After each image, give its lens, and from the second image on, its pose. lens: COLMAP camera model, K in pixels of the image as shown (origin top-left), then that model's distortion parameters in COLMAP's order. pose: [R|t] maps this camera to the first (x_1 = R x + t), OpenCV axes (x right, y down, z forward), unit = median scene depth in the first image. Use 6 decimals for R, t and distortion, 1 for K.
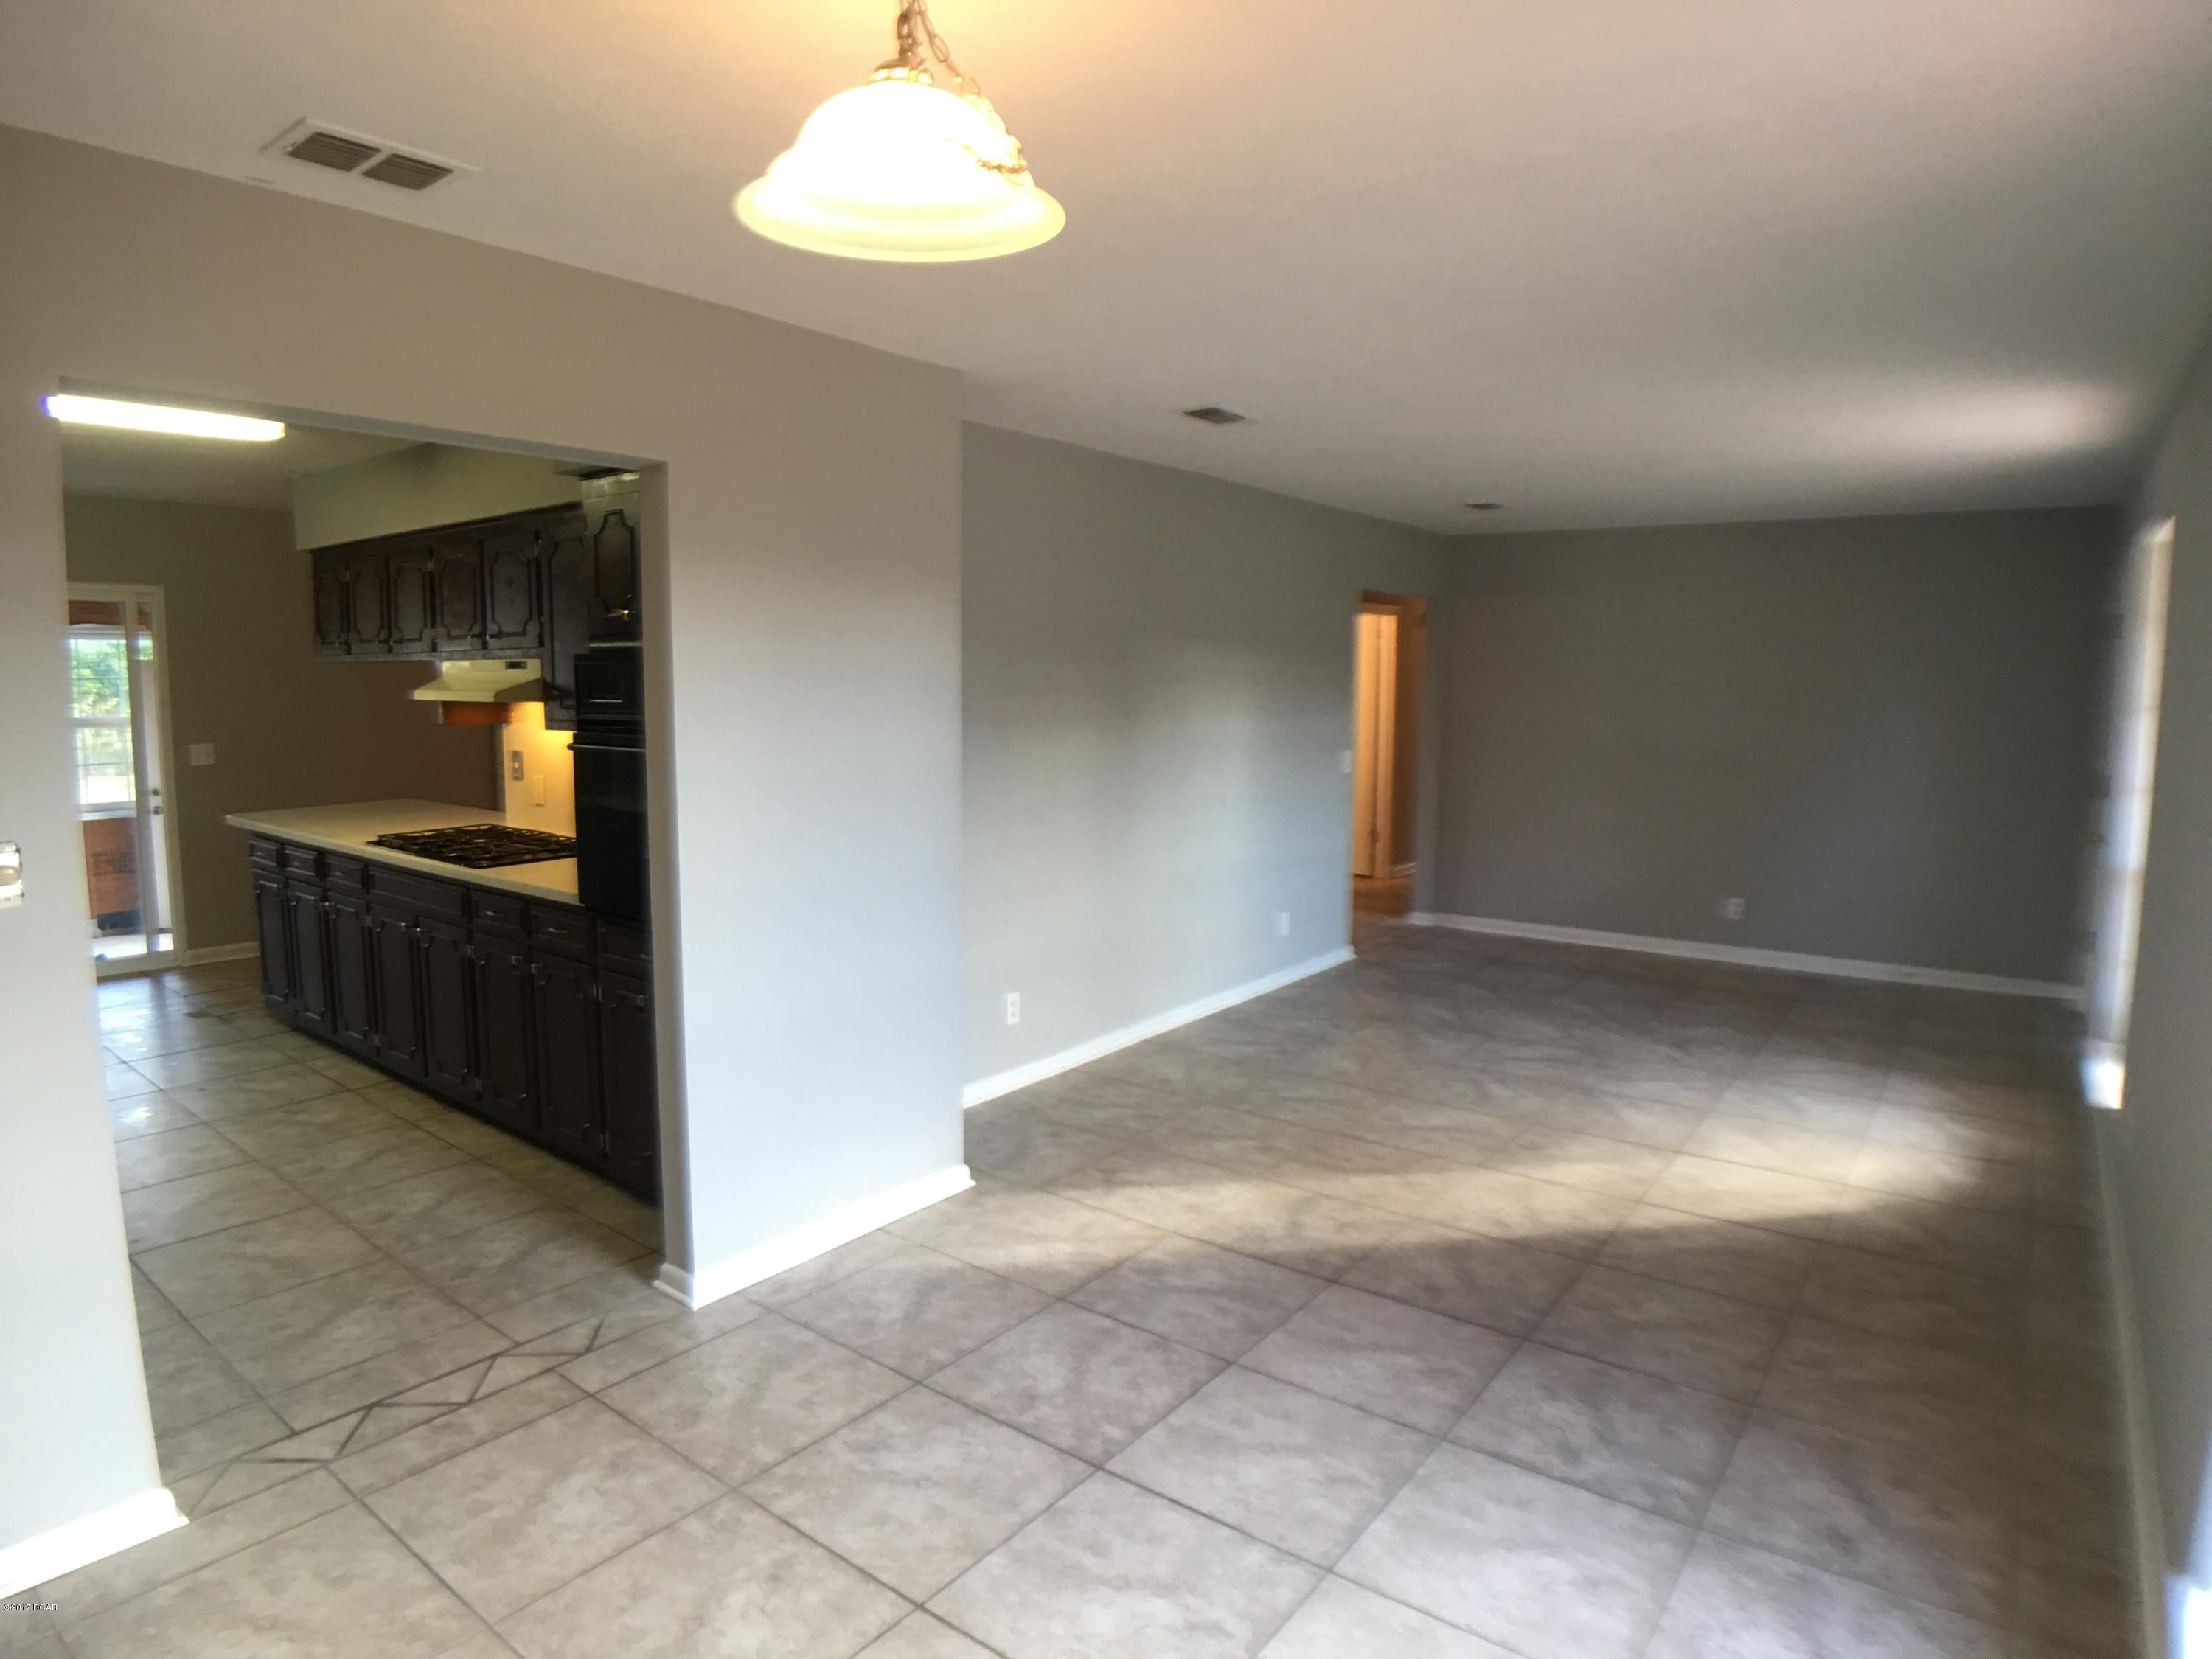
lens RADIAL K [[1278.2, 0, 1091.6], [0, 1278.2, 833.3], [0, 0, 1]] dist [-0.091500, 0.014759]
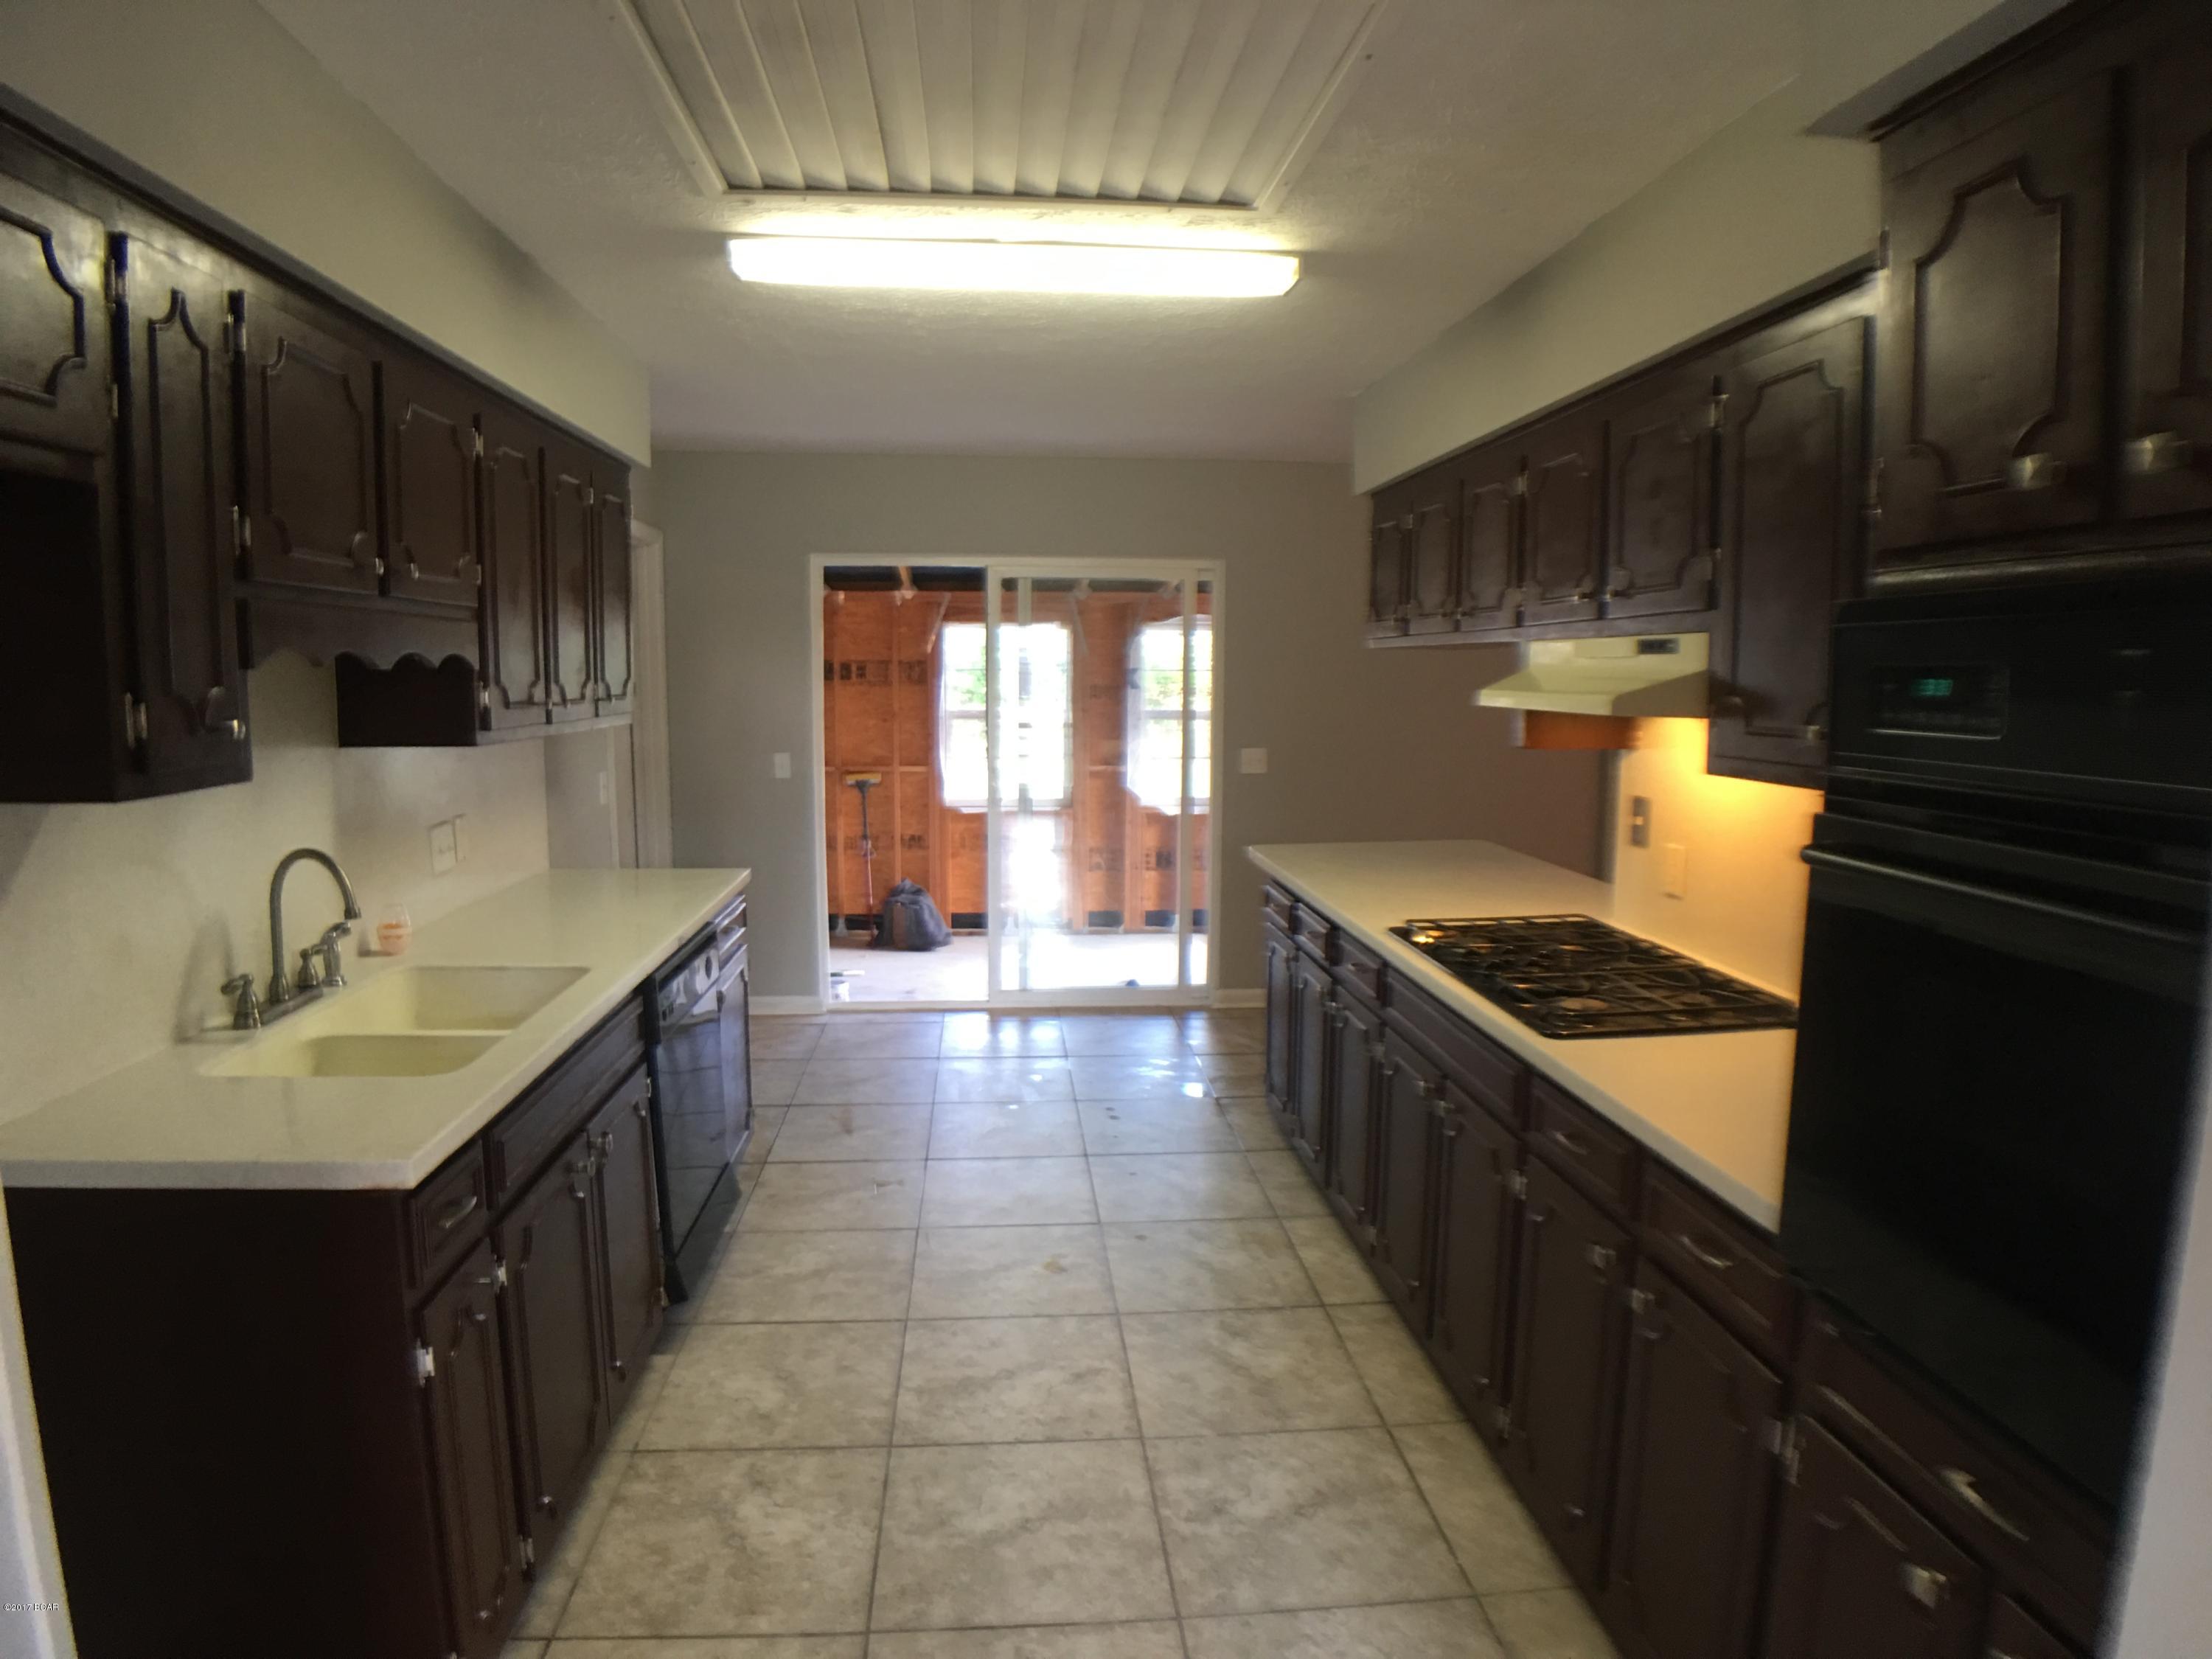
lens RADIAL K [[1278.2, 0, 1088.1], [0, 1278.2, 819.3], [0, 0, 1]] dist [-0.091500, 0.014759]
pose [[0.672903, 0.077459, -0.735664, -0.217490], [-0.085415, 0.995987, 0.026741, -0.053212], [0.734783, 0.044843, 0.676818, 0.450555]]
